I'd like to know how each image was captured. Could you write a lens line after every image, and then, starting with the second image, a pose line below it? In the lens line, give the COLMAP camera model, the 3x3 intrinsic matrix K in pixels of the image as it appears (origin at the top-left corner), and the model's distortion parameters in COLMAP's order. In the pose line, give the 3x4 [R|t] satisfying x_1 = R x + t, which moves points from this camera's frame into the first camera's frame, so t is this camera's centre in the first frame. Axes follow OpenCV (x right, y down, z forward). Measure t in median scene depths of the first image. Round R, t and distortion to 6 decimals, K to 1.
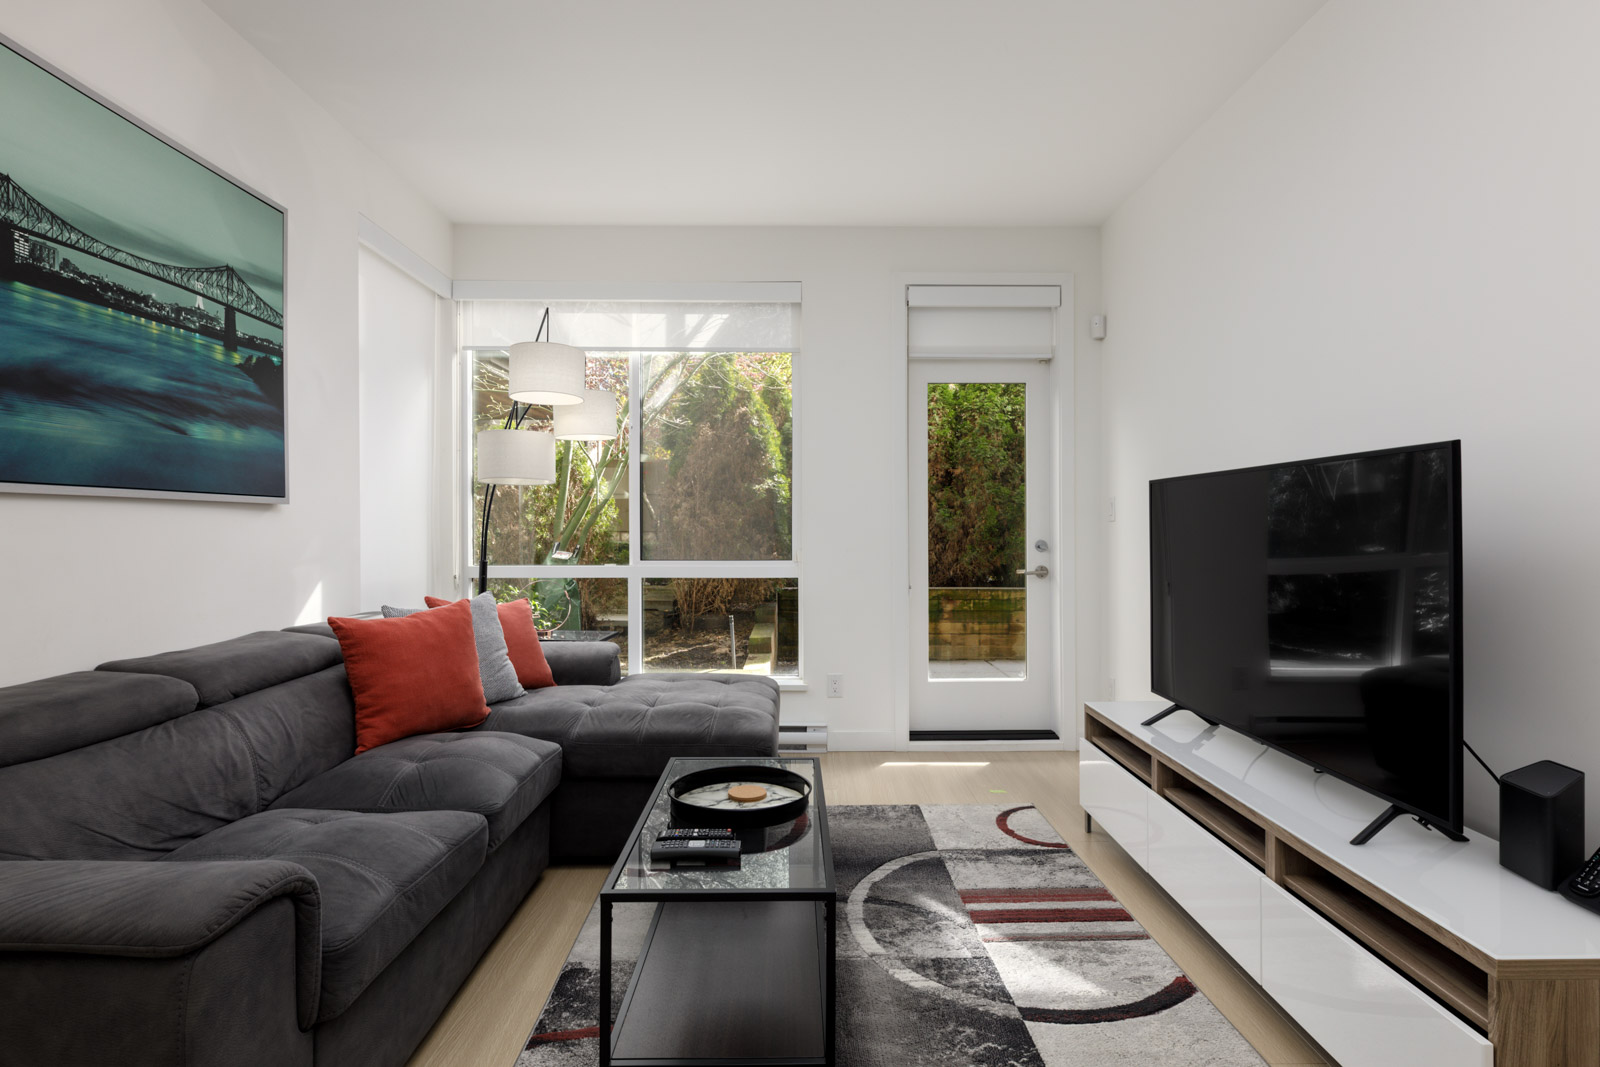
lens RADIAL K [[793.3, 0, 800.0], [0, 793.3, 533.5], [0, 0, 1]] dist [-0.002100, -0.000864]
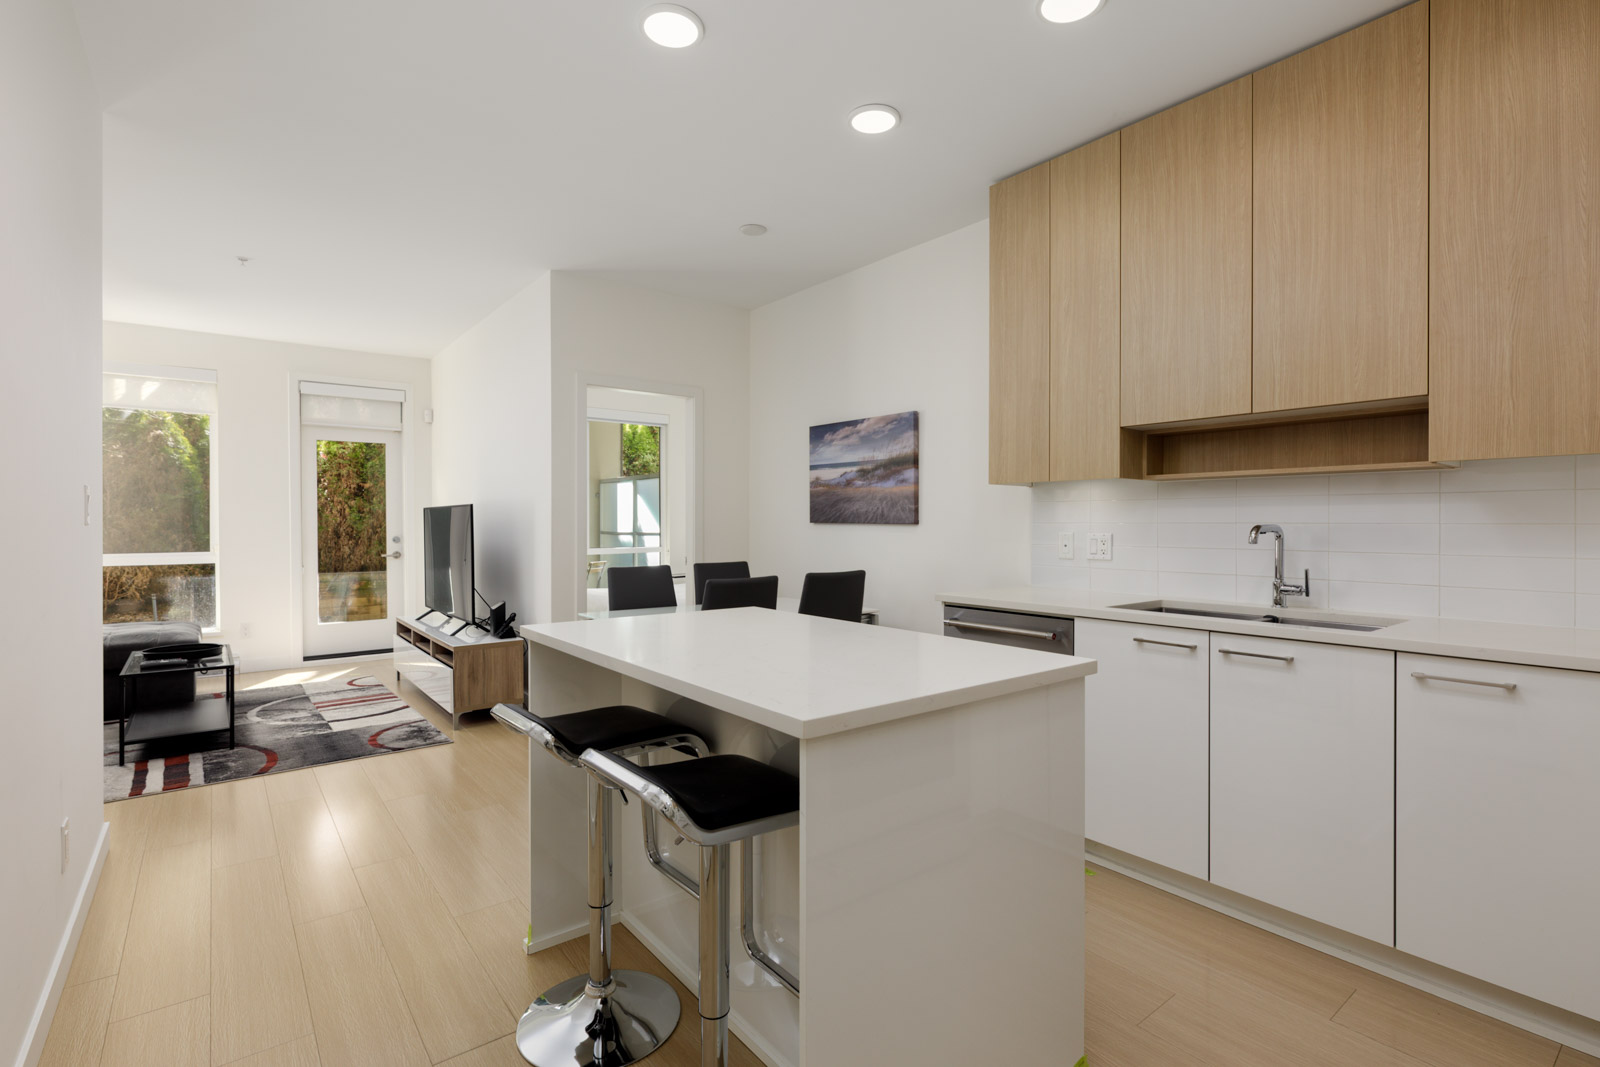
lens RADIAL K [[747.5, 0, 802.5], [0, 747.5, 523.2], [0, 0, 1]] dist [-0.001269, -0.000049]
pose [[0.786632, -0.001761, 0.617420, -0.001792], [0.007004, 0.999957, -0.006072, -0.007066], [-0.617382, 0.009101, 0.786611, -1.371354]]
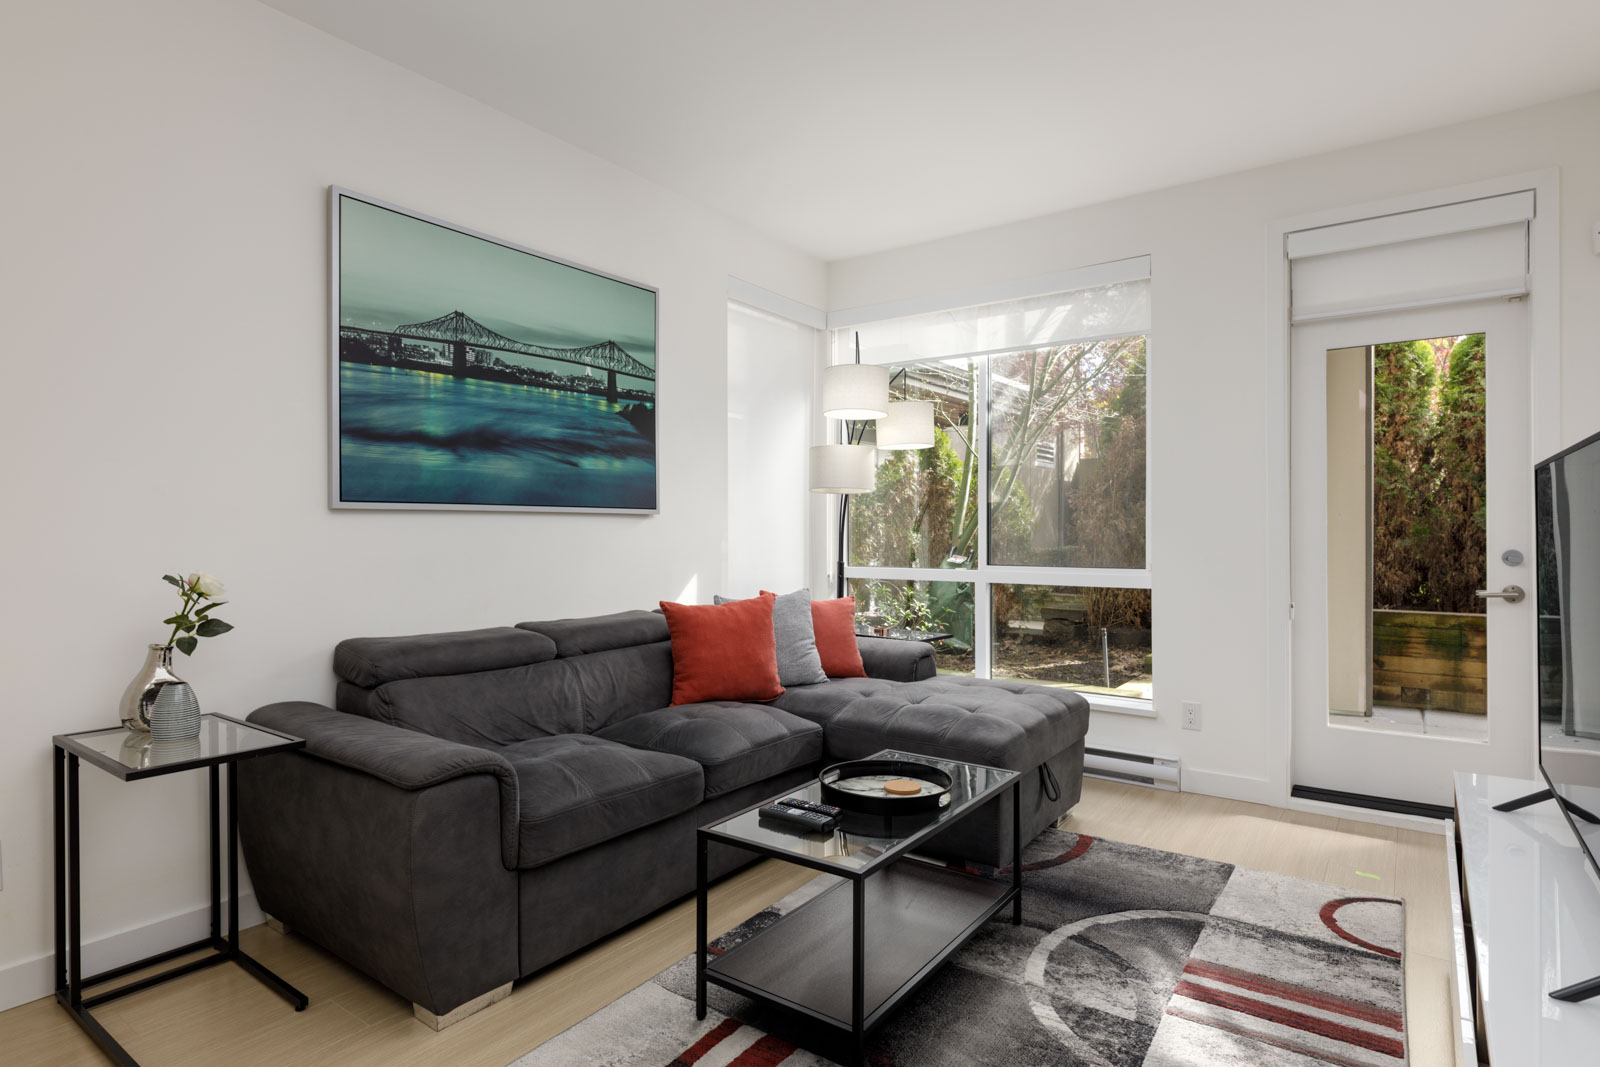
lens RADIAL K [[842.1, 0, 800.0], [0, 842.1, 533.5], [0, 0, 1]] dist [-0.001112, -0.000605]
pose [[0.807036, 0.000732, -0.590502, 0.396542], [-0.004018, 0.999983, -0.004251, -0.000497], [0.590489, 0.005803, 0.807025, 0.020777]]
